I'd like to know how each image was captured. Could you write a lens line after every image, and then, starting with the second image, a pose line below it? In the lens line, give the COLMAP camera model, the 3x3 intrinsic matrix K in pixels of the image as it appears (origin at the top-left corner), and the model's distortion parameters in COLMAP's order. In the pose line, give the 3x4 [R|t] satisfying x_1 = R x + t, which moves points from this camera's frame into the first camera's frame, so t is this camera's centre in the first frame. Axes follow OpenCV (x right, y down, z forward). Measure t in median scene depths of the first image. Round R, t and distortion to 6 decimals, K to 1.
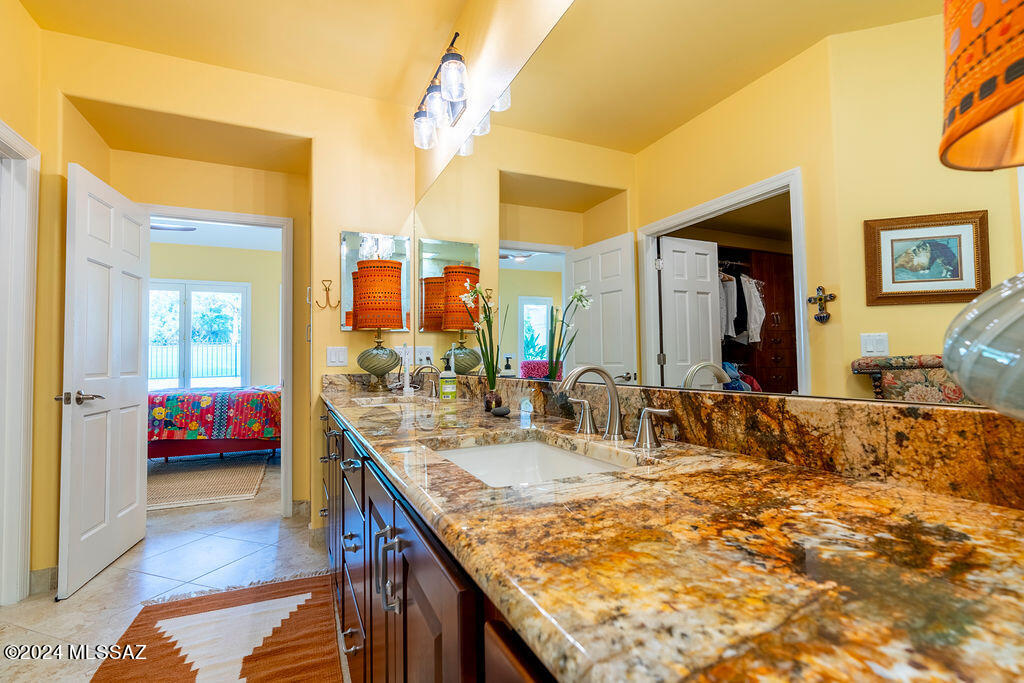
lens RADIAL K [[473.5, 0, 511.1], [0, 473.5, 342.7], [0, 0, 1]] dist [-0.008106, 0.002182]
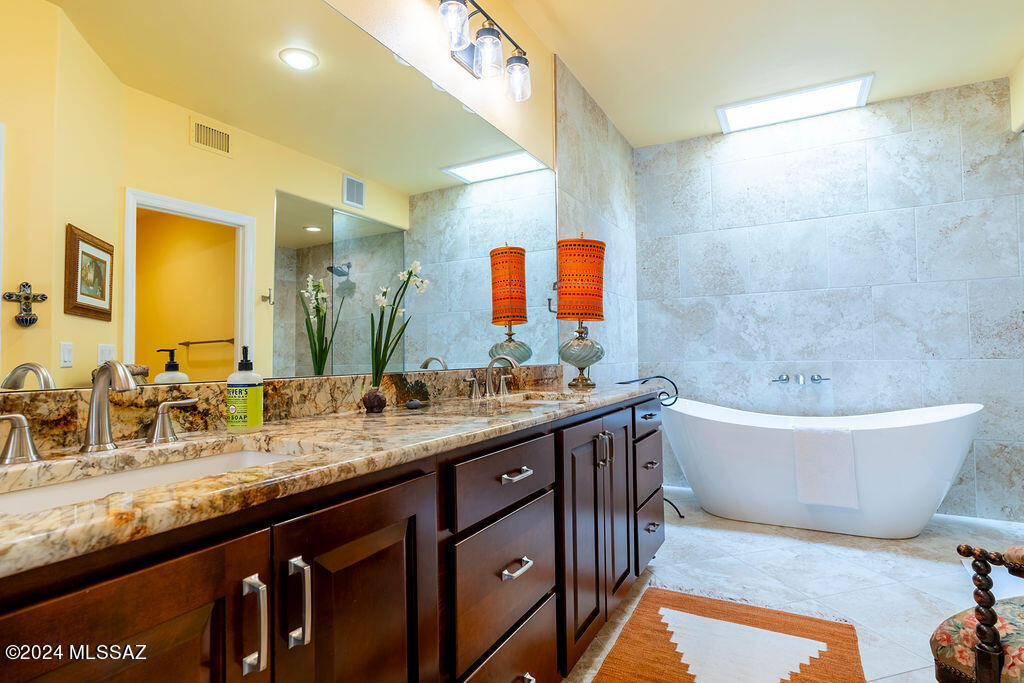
lens RADIAL K [[513.7, 0, 514.4], [0, 513.7, 338.9], [0, 0, 1]] dist [-0.009633, 0.003913]
pose [[-0.596110, 0.061192, 0.800568, -0.641842], [-0.001872, 0.996983, -0.077599, 0.055160], [-0.802901, -0.047756, -0.594197, 0.887754]]
